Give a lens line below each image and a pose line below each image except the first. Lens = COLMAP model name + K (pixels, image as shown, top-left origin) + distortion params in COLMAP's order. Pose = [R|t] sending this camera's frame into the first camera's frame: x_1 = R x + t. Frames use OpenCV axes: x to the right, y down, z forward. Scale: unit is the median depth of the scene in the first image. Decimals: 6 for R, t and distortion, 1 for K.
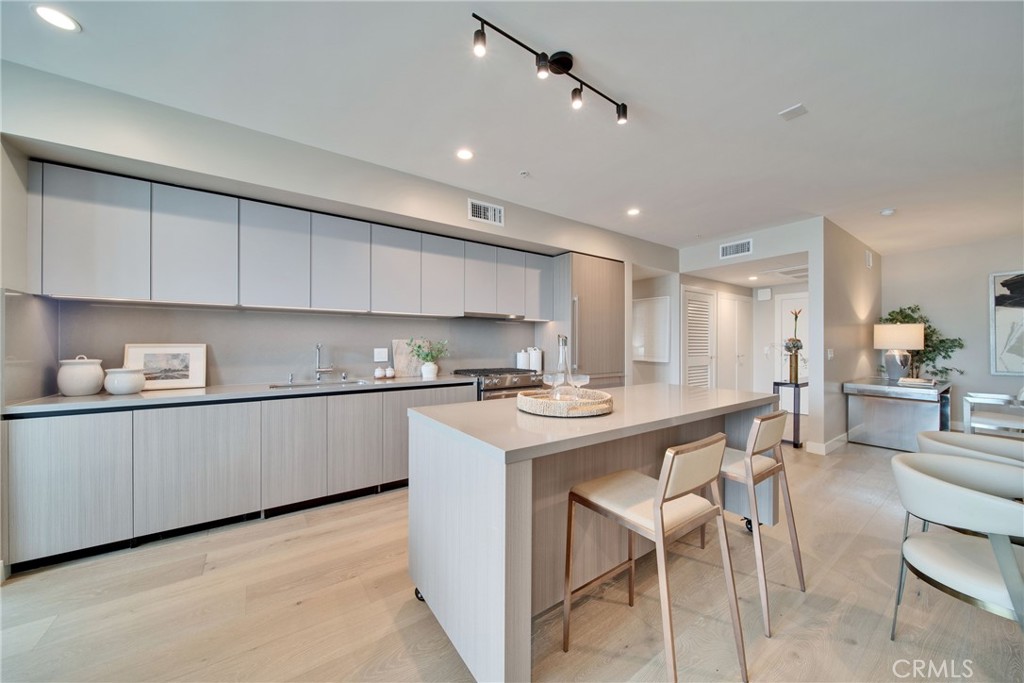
lens RADIAL K [[356.7, 0, 516.0], [0, 356.7, 344.1], [0, 0, 1]] dist [-0.004734, -0.000880]
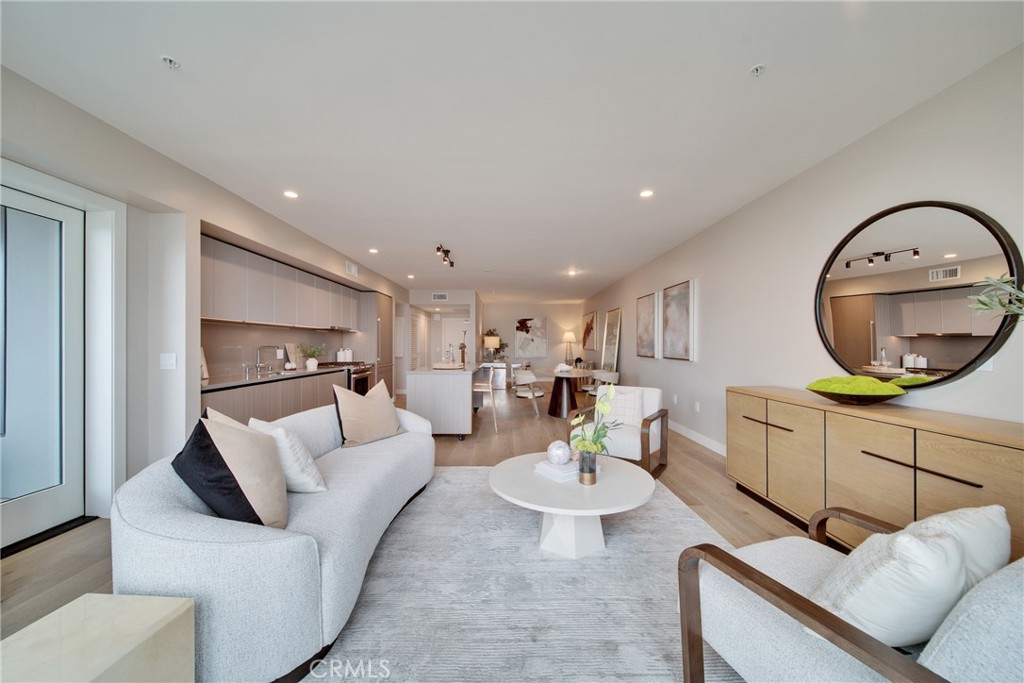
lens RADIAL K [[356.7, 0, 510.1], [0, 356.7, 341.2], [0, 0, 1]] dist [-0.004734, -0.000880]
pose [[0.575093, 0.008550, 0.818043, -1.030745], [-0.003180, 0.999961, -0.008216, -0.013568], [-0.818082, 0.002124, 0.575098, -0.592903]]
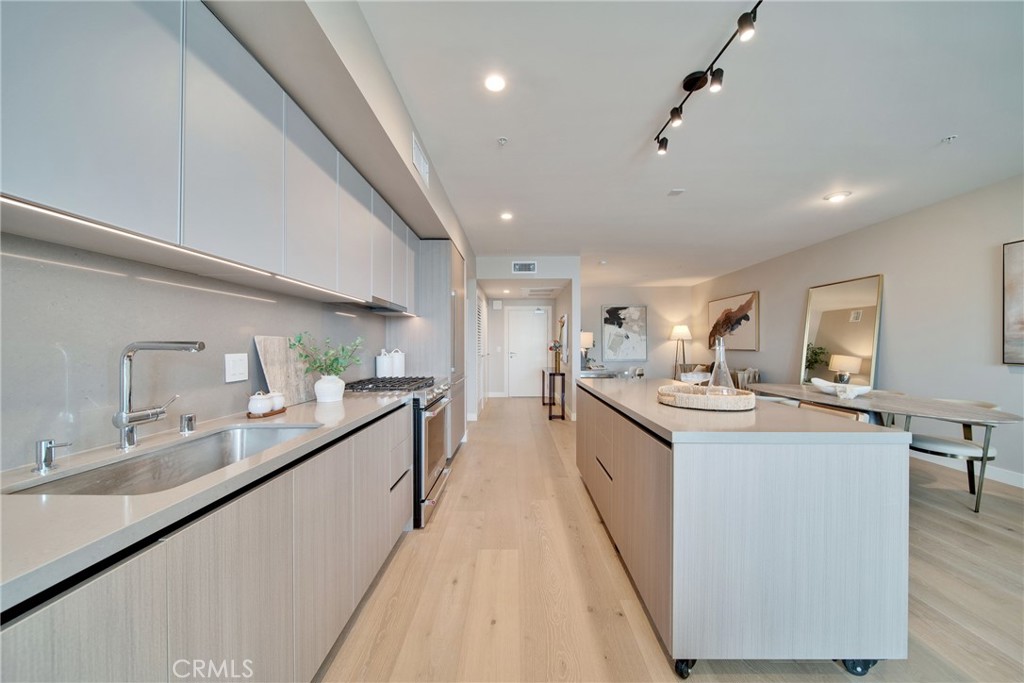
lens RADIAL K [[356.7, 0, 510.1], [0, 356.7, 345.8], [0, 0, 1]] dist [-0.004734, -0.000880]
pose [[0.593167, -0.003276, 0.805073, -0.551328], [-0.001102, 0.999987, 0.004881, -0.001633], [-0.805079, -0.003783, 0.593156, 0.423245]]
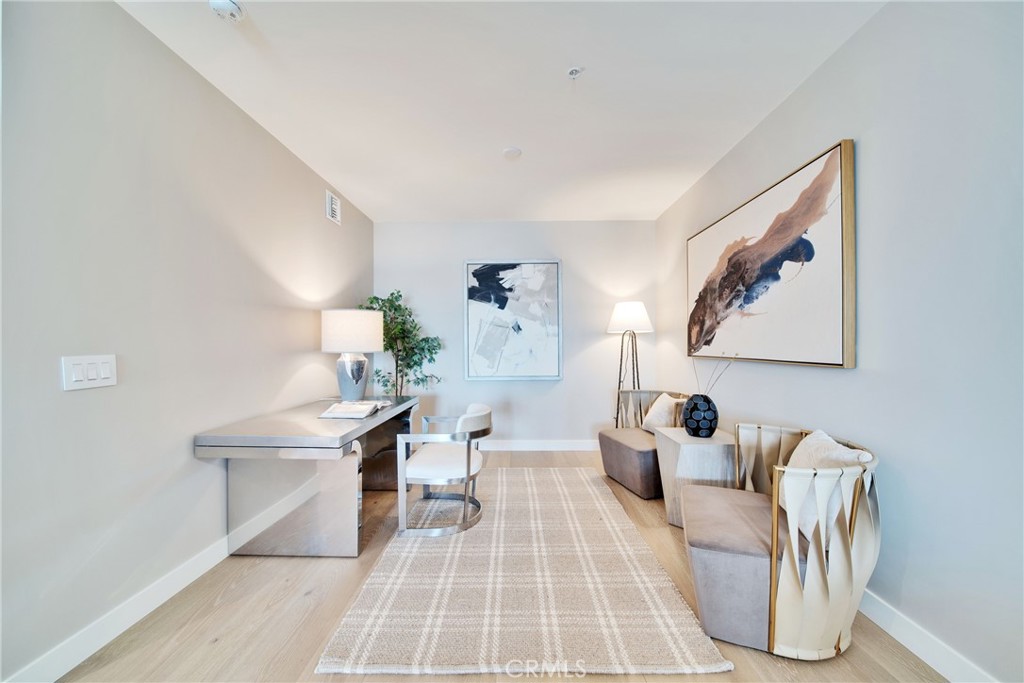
lens RADIAL K [[356.7, 0, 507.5], [0, 356.7, 348.1], [0, 0, 1]] dist [-0.004734, -0.000880]
pose [[0.606495, -0.006889, 0.795057, 1.022833], [-0.002358, 0.999942, 0.010463, 0.001065], [-0.795083, -0.008220, 0.606444, 0.562024]]
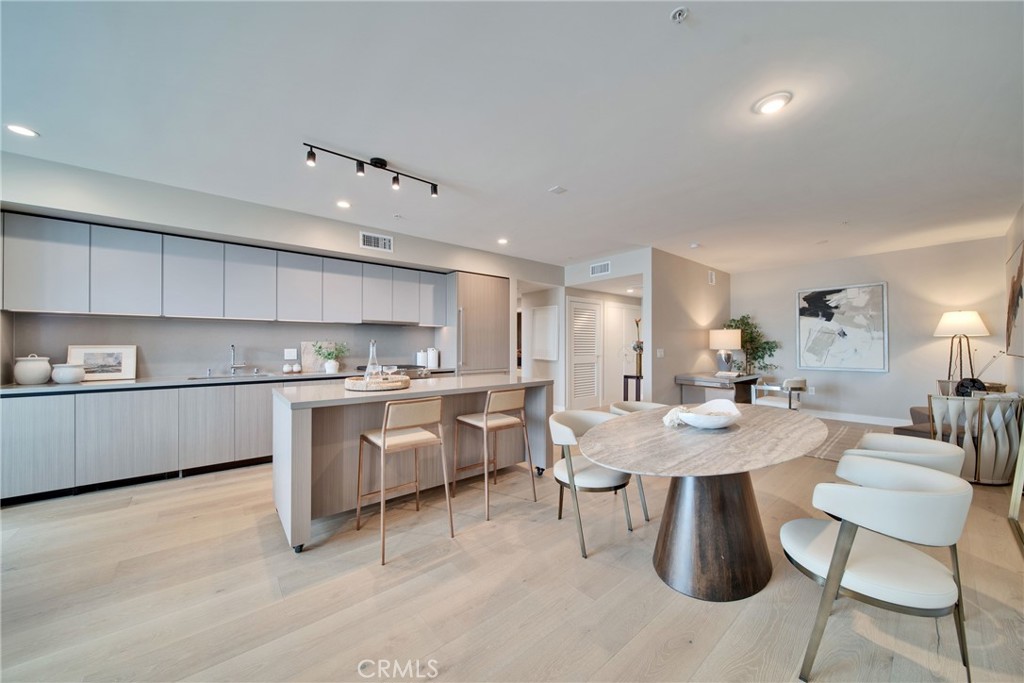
lens RADIAL K [[356.7, 0, 517.3], [0, 356.7, 344.0], [0, 0, 1]] dist [-0.004734, -0.000880]
pose [[0.996916, 0.000193, 0.078482, 0.314740], [-0.000060, 0.999999, -0.001699, -0.002827], [-0.078482, 0.001689, 0.996914, -0.302896]]
